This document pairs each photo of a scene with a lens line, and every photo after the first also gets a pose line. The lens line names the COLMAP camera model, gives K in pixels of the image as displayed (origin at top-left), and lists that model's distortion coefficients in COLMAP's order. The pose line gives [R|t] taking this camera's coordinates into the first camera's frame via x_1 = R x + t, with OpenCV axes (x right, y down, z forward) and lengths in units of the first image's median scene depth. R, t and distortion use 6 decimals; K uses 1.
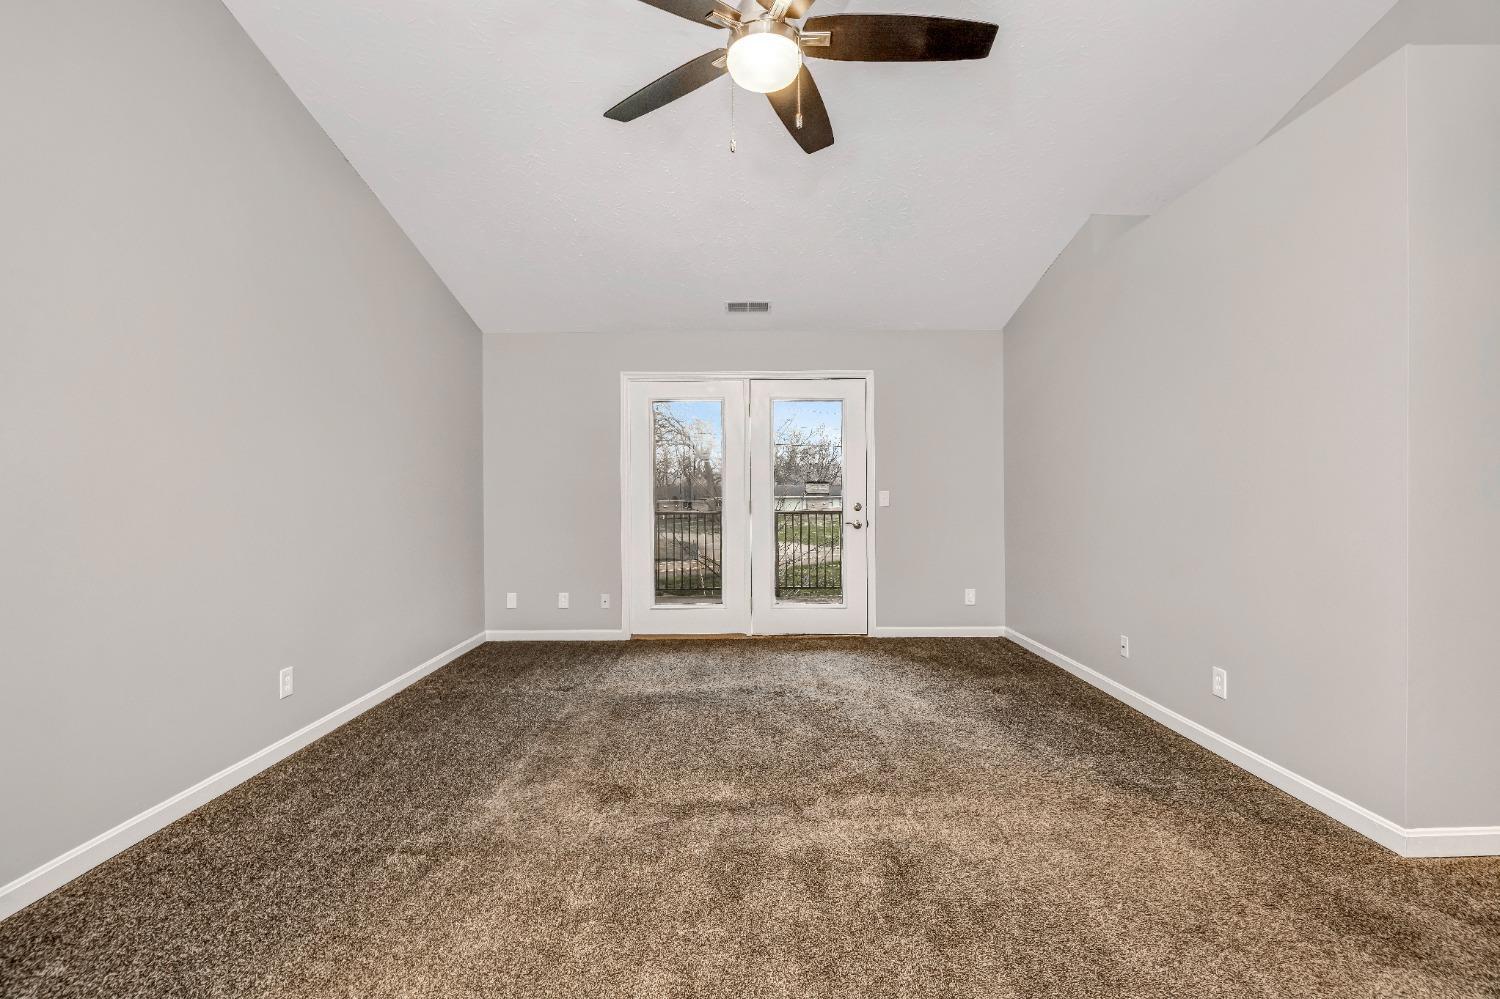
lens RADIAL K [[672.2, 0, 749.8], [0, 672.2, 491.6], [0, 0, 1]] dist [-0.001188, 0.000327]
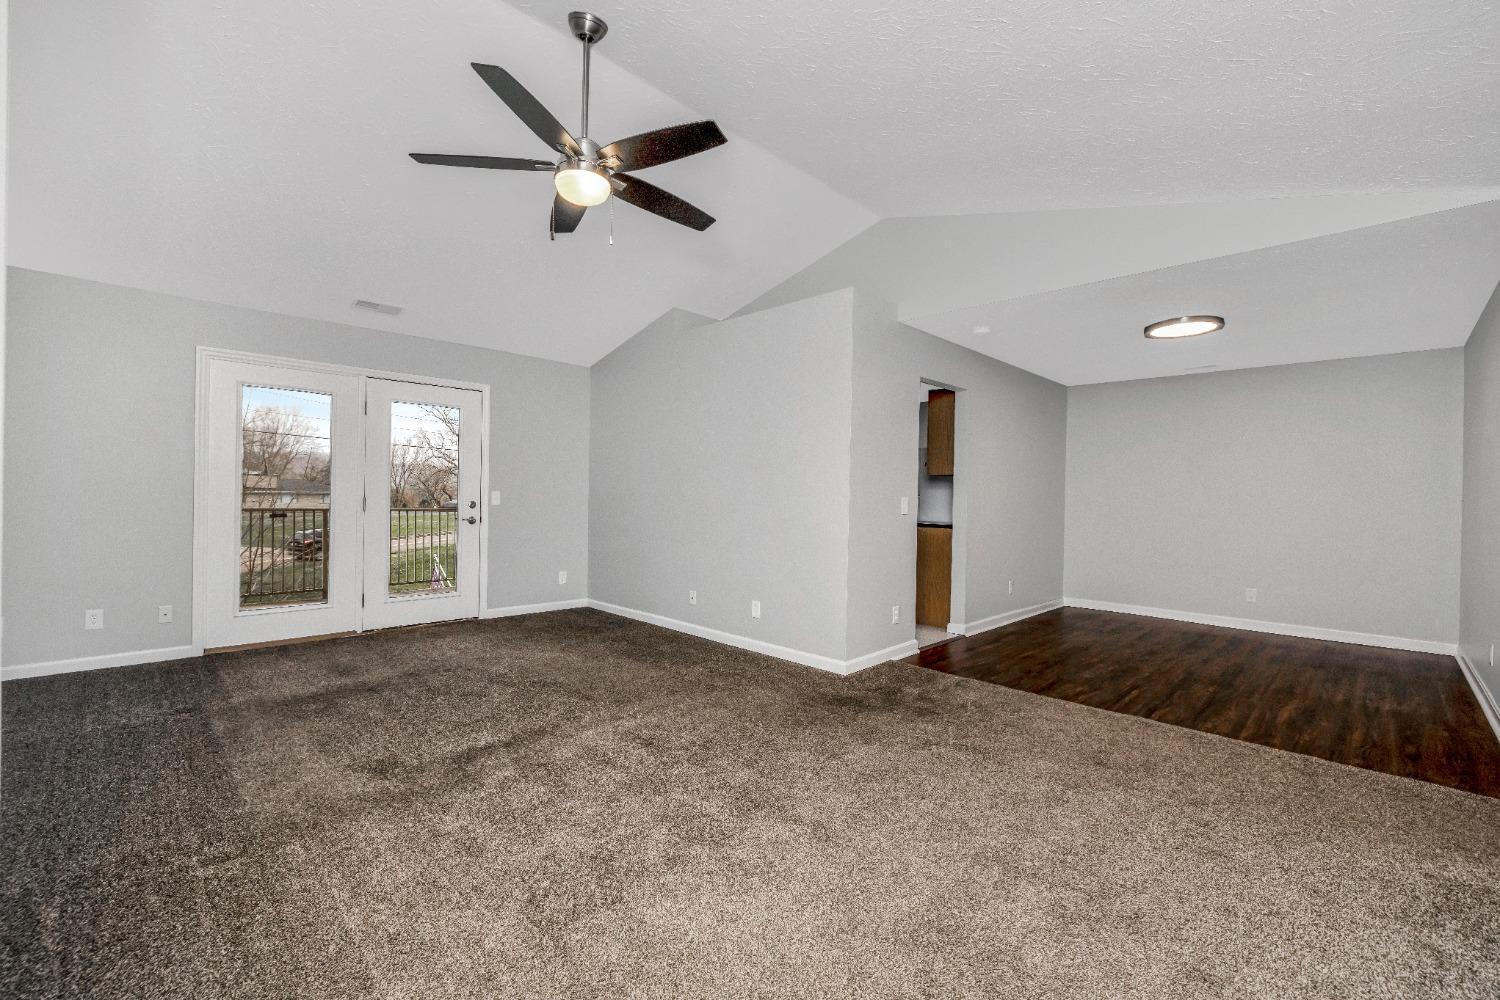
lens RADIAL K [[630.3, 0, 739.0], [0, 630.3, 493.2], [0, 0, 1]] dist [0.000957, 0.000143]
pose [[0.717351, 0.020547, 0.696409, -0.263450], [-0.023352, 0.999712, -0.005441, -0.001402], [-0.696320, -0.012359, 0.717625, -0.070202]]
